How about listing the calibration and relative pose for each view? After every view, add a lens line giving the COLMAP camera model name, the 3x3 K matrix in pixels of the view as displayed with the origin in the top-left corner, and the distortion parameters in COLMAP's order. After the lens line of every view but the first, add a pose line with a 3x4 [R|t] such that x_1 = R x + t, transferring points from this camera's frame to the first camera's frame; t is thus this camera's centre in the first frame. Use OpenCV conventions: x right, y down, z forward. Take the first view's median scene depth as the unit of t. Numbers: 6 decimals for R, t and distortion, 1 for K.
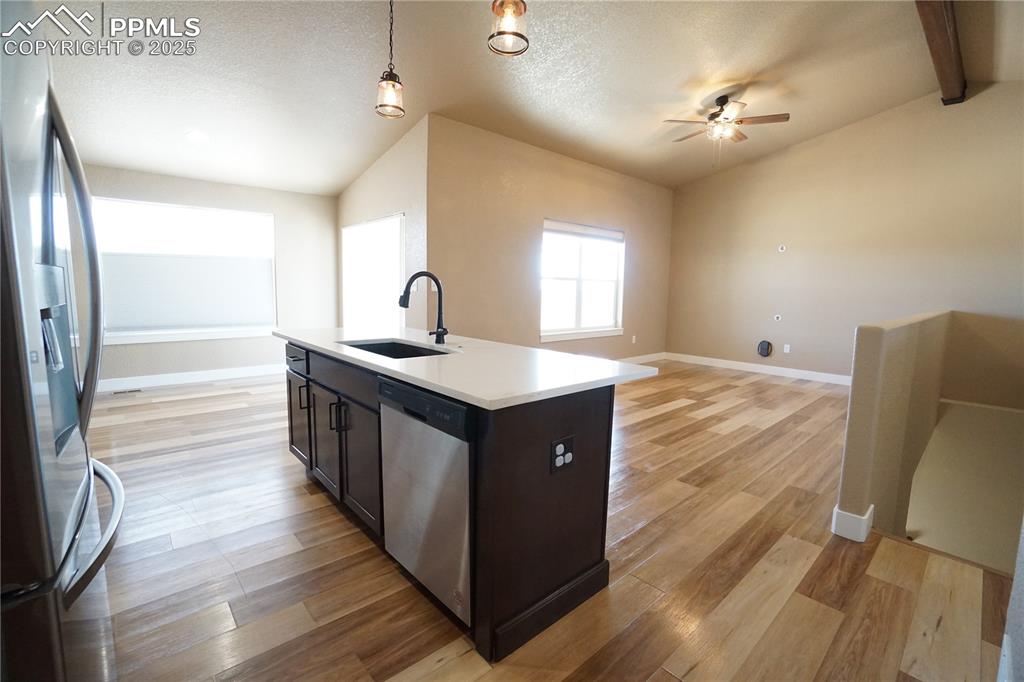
lens RADIAL K [[454.5, 0, 508.6], [0, 454.5, 338.3], [0, 0, 1]] dist [-0.050786, 0.019354]
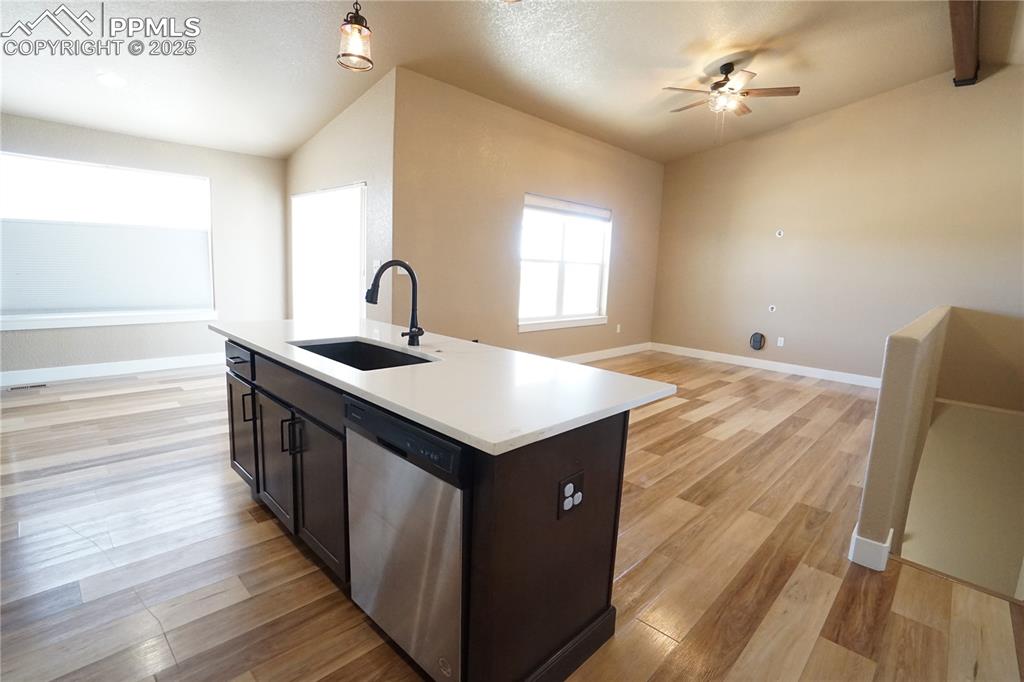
lens RADIAL K [[490.7, 0, 509.3], [0, 490.7, 337.3], [0, 0, 1]] dist [-0.052851, 0.020315]
pose [[0.997278, 0.012381, 0.072684, -0.036732], [-0.015322, 0.999080, 0.040043, -0.038918], [-0.072122, -0.041048, 0.996551, 0.071913]]
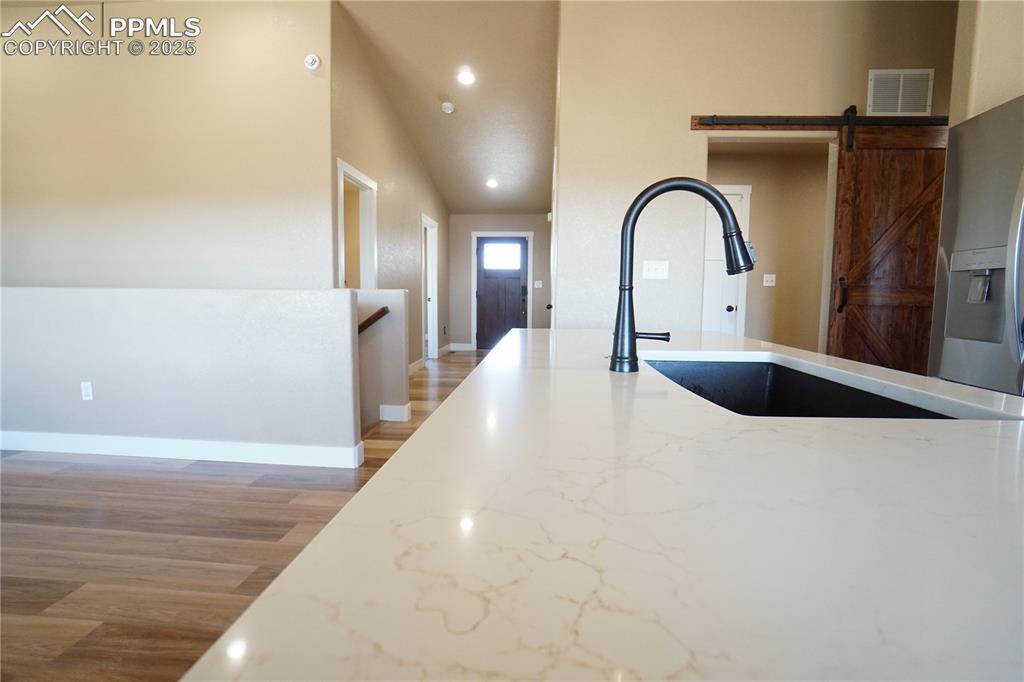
lens RADIAL K [[454.5, 0, 508.6], [0, 454.5, 338.3], [0, 0, 1]] dist [-0.050786, 0.019354]
pose [[-0.682962, -0.092565, 0.724565, -0.313745], [0.056235, 0.982331, 0.178501, -0.077084], [-0.728286, 0.162655, -0.665690, 1.171463]]
